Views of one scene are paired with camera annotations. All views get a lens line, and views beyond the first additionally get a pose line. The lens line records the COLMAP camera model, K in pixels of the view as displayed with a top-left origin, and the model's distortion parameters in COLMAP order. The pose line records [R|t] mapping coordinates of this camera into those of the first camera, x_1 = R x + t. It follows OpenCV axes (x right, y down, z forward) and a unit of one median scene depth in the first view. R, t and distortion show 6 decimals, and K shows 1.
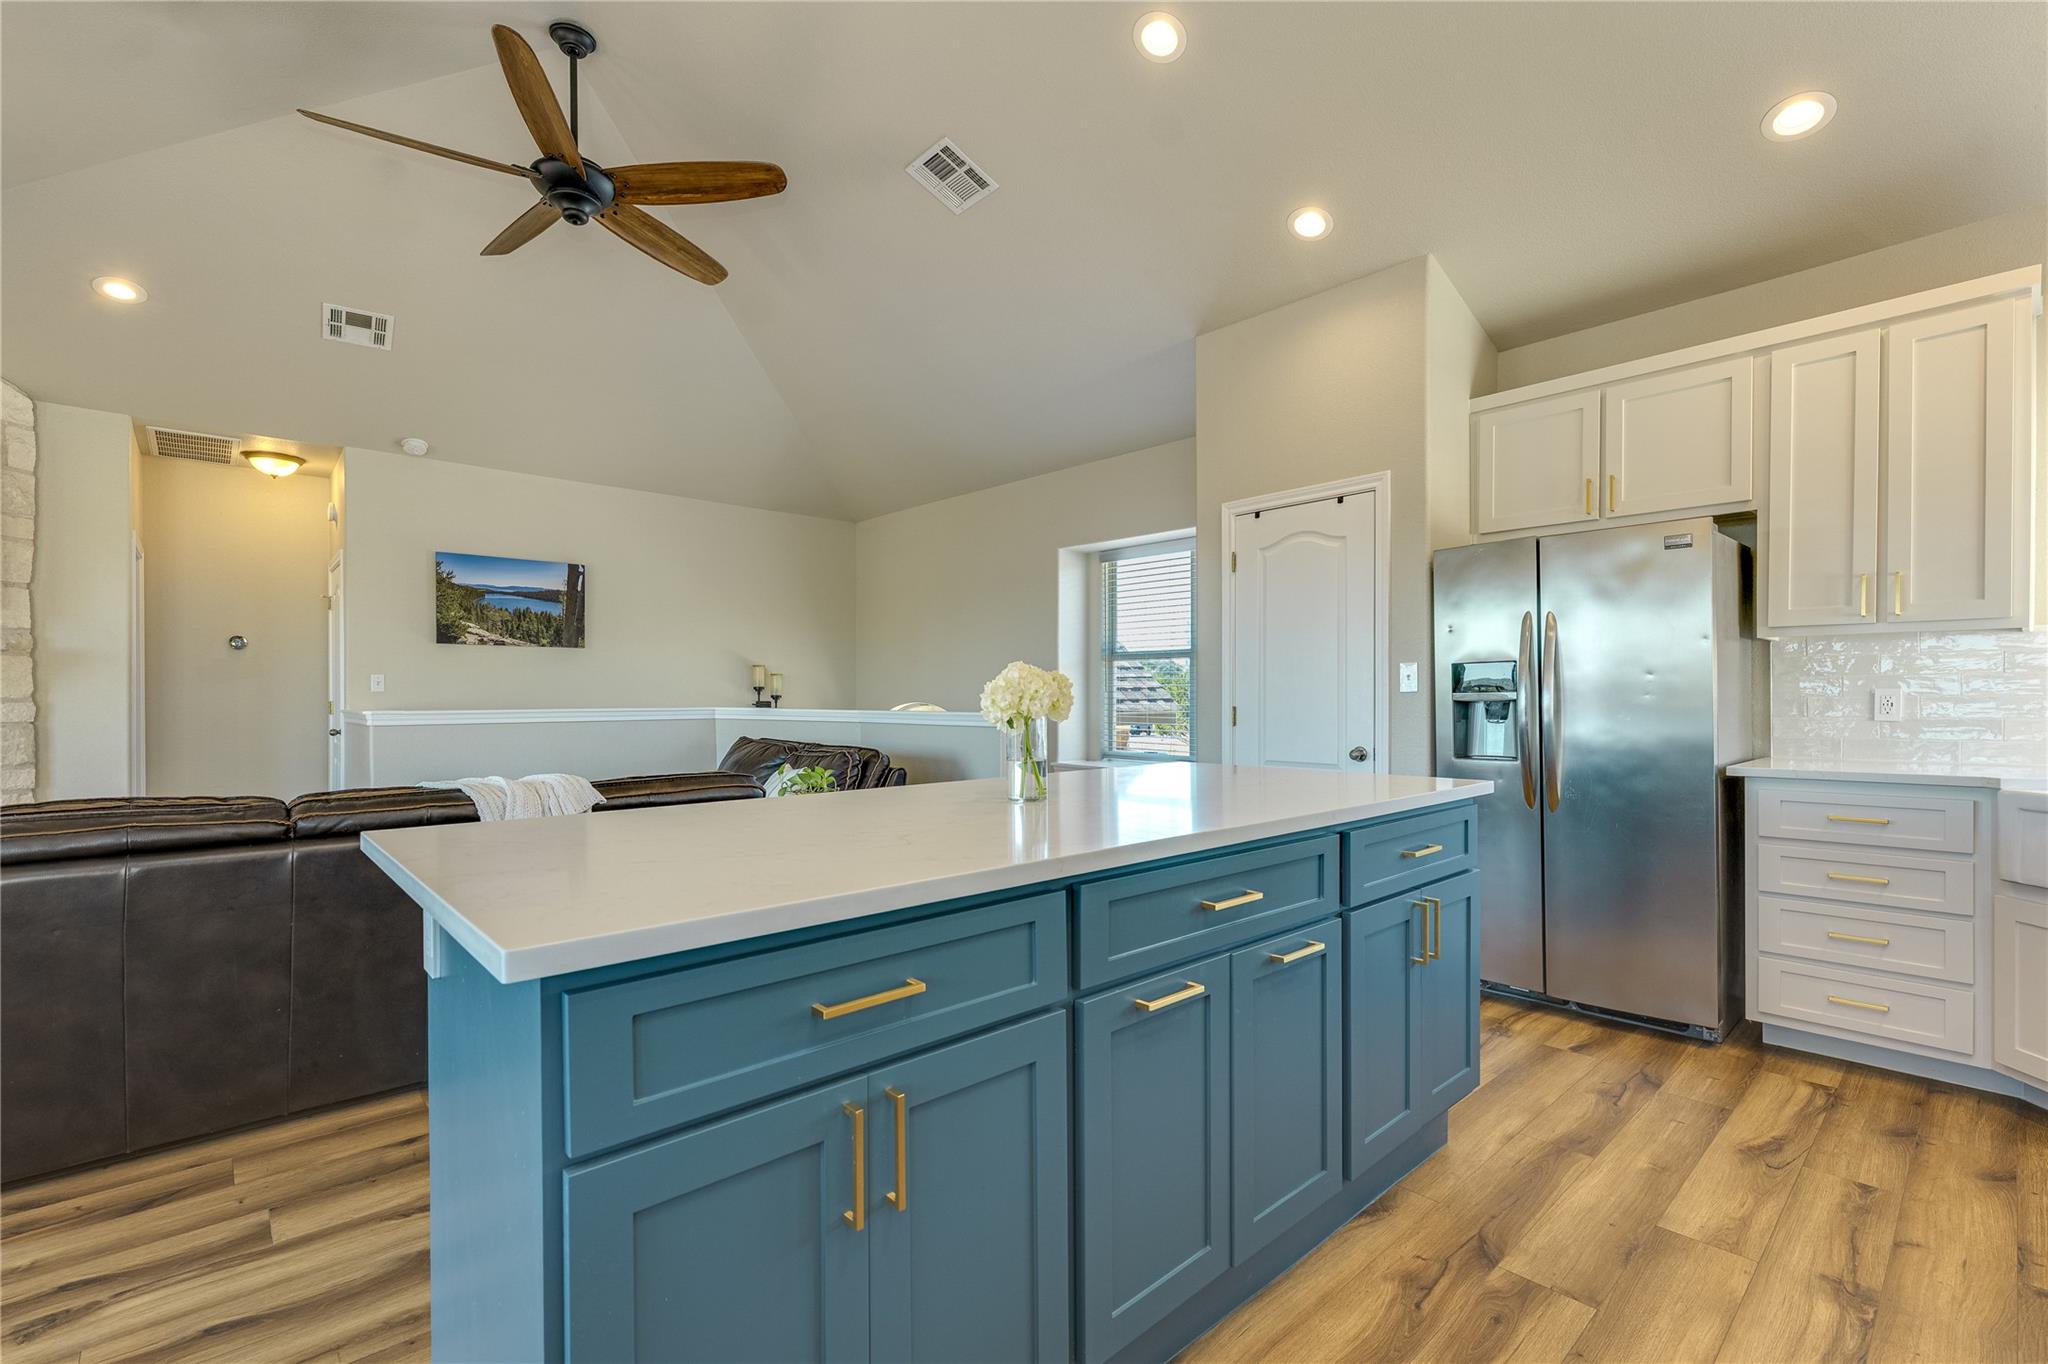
lens RADIAL K [[905.1, 0, 1054.8], [0, 905.1, 703.7], [0, 0, 1]] dist [-0.000396, -0.000039]
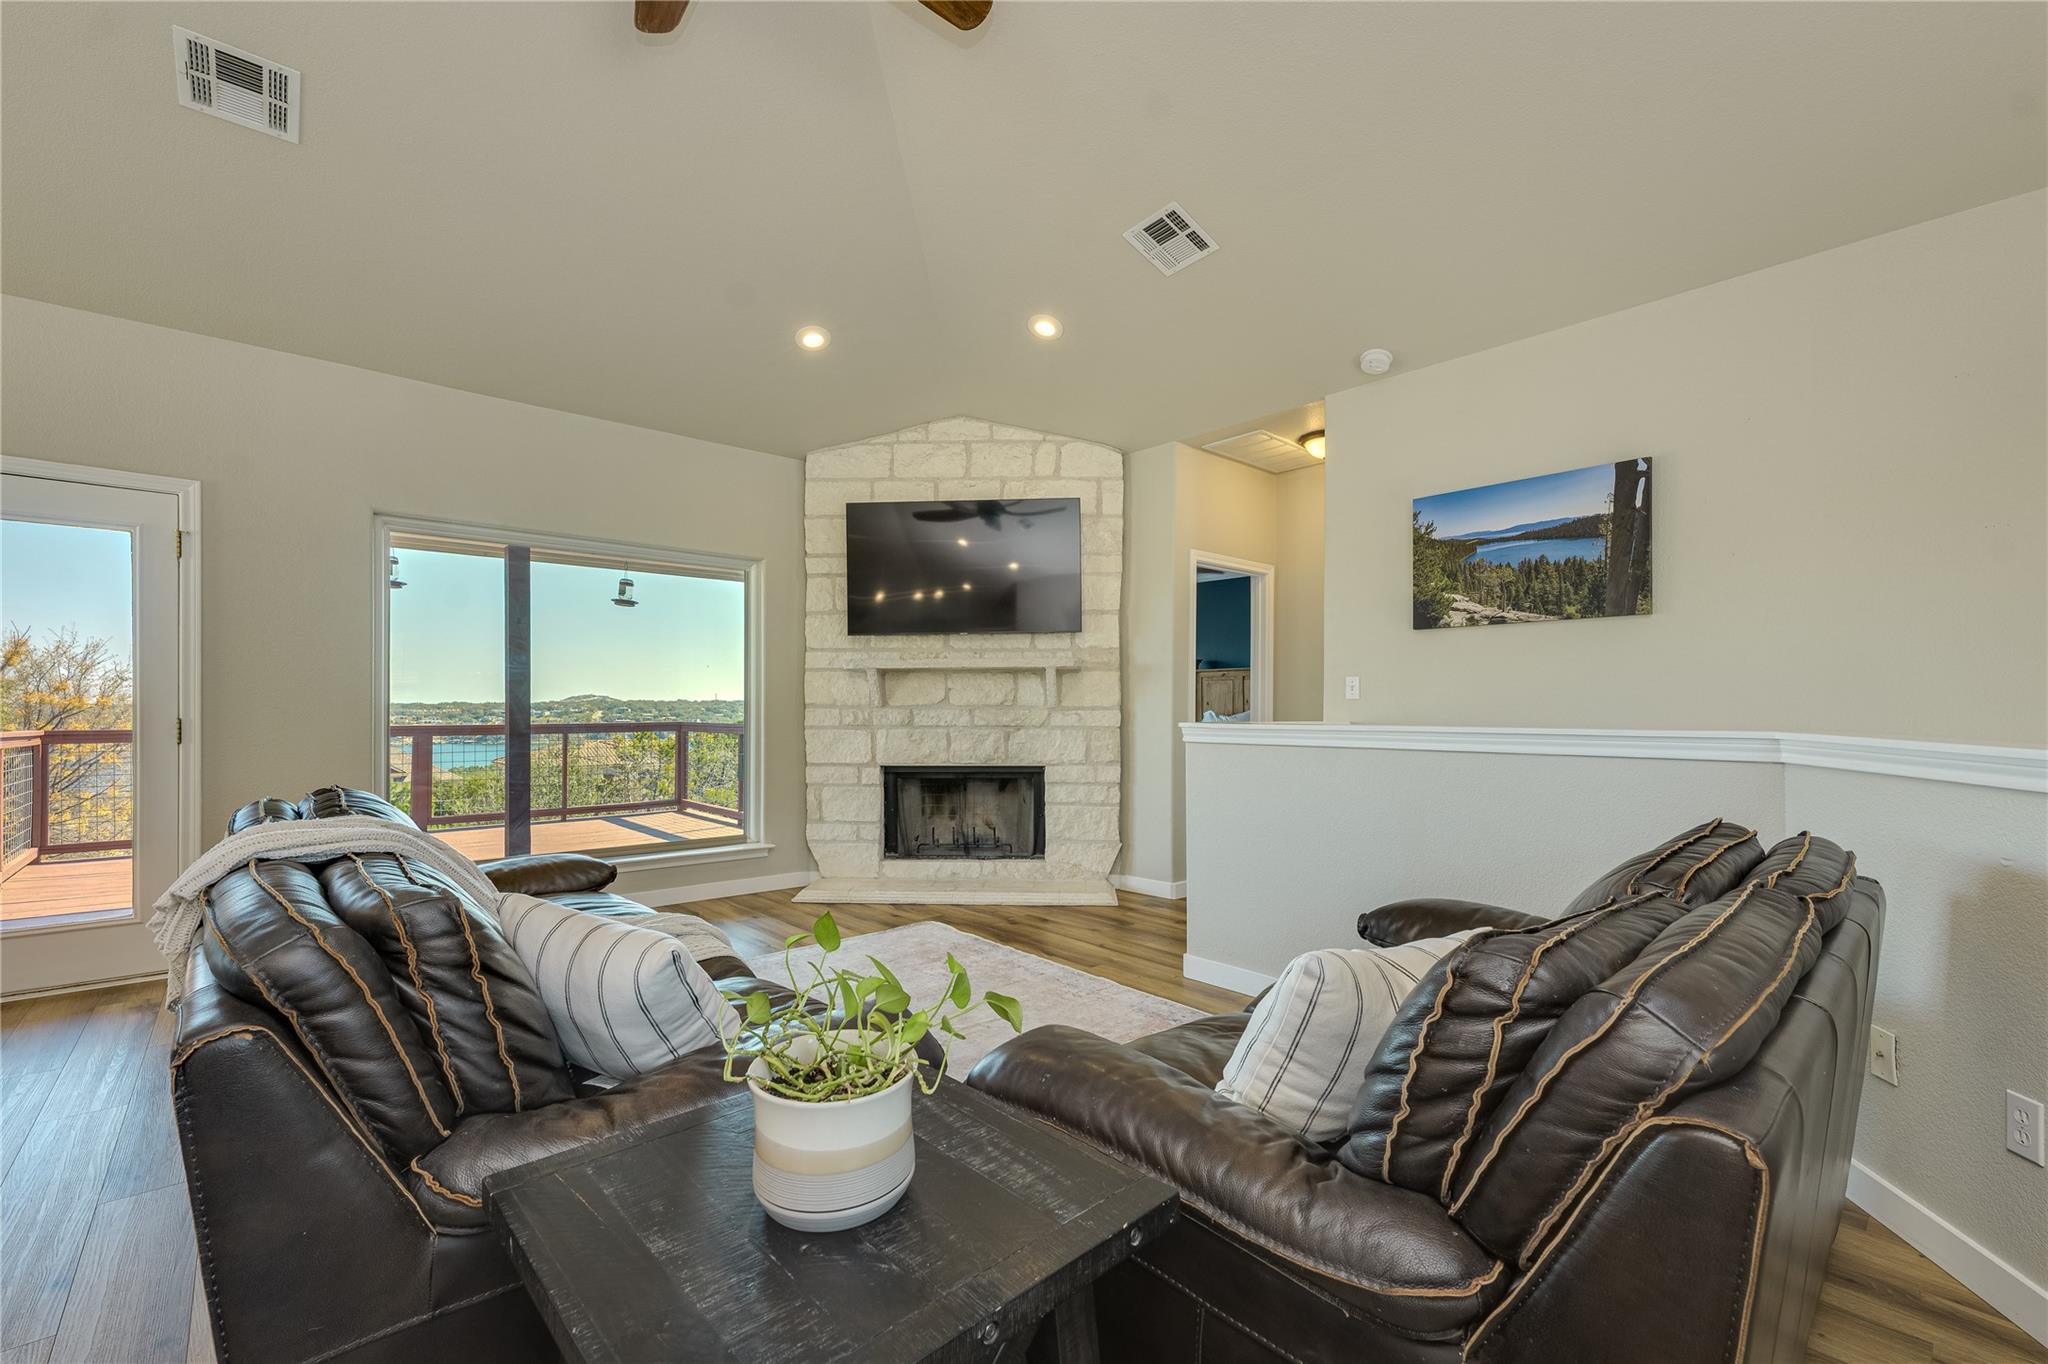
lens RADIAL K [[849.5, 0, 1031.5], [0, 849.5, 702.8], [0, 0, 1]] dist [0.004065, -0.000414]
pose [[-0.022740, -0.004155, -0.999733, -0.017361], [-0.010866, 0.999933, -0.003909, -0.004197], [0.999682, 0.010774, -0.022784, 0.719181]]
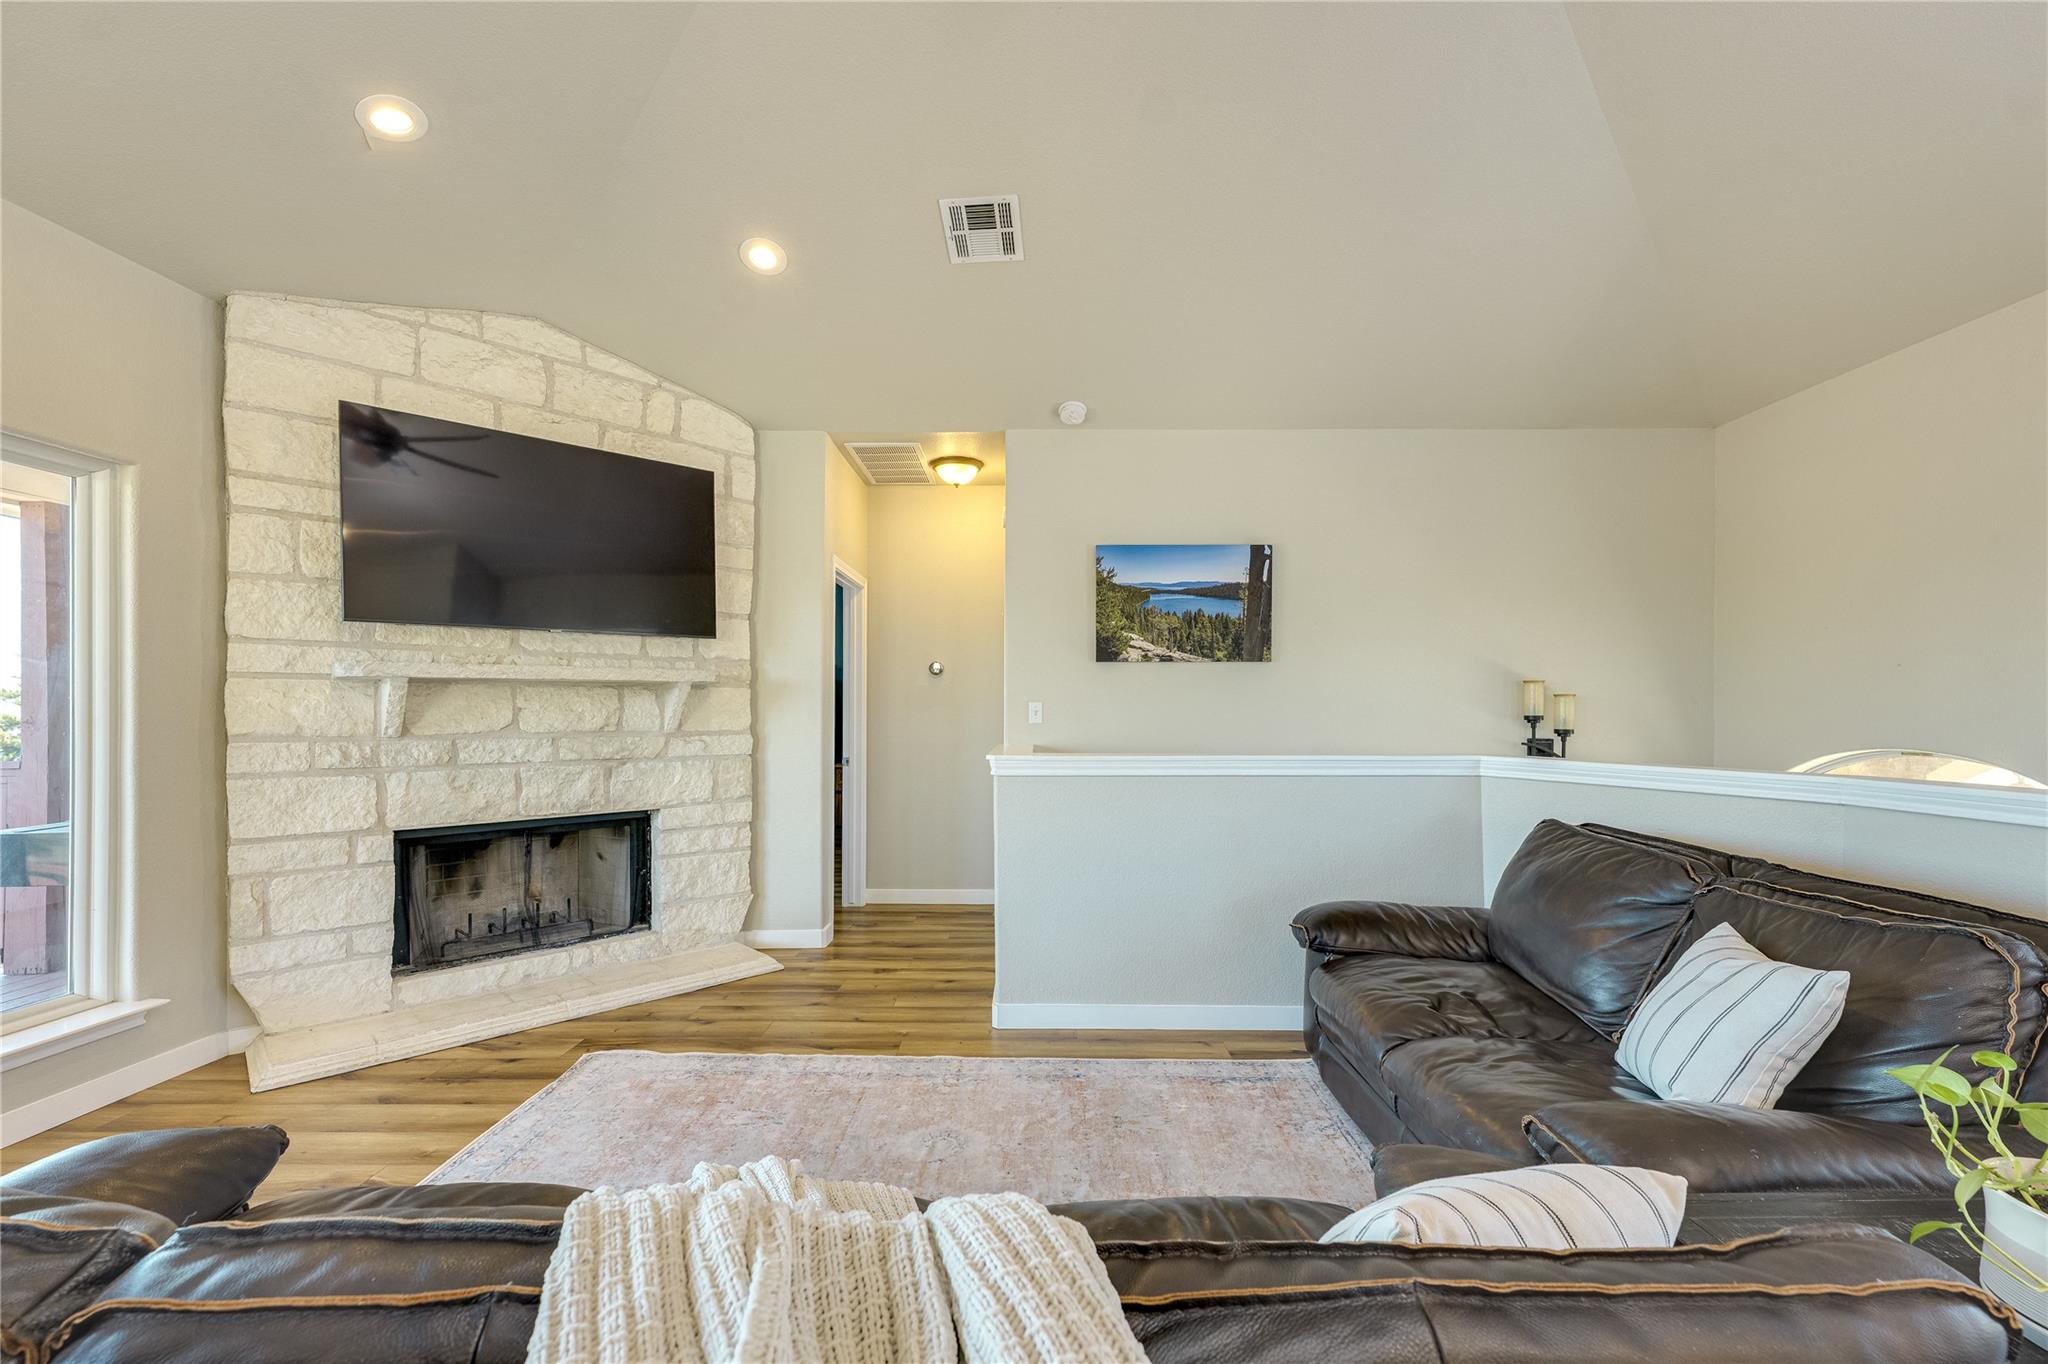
lens RADIAL K [[849.5, 0, 1024.8], [0, 849.5, 703.7], [0, 0, 1]] dist [0.004065, -0.000414]
pose [[0.716096, -0.002702, -0.697997, -0.213789], [-0.009193, 0.999869, -0.013302, -0.020017], [0.697942, 0.015942, 0.715977, 0.430571]]
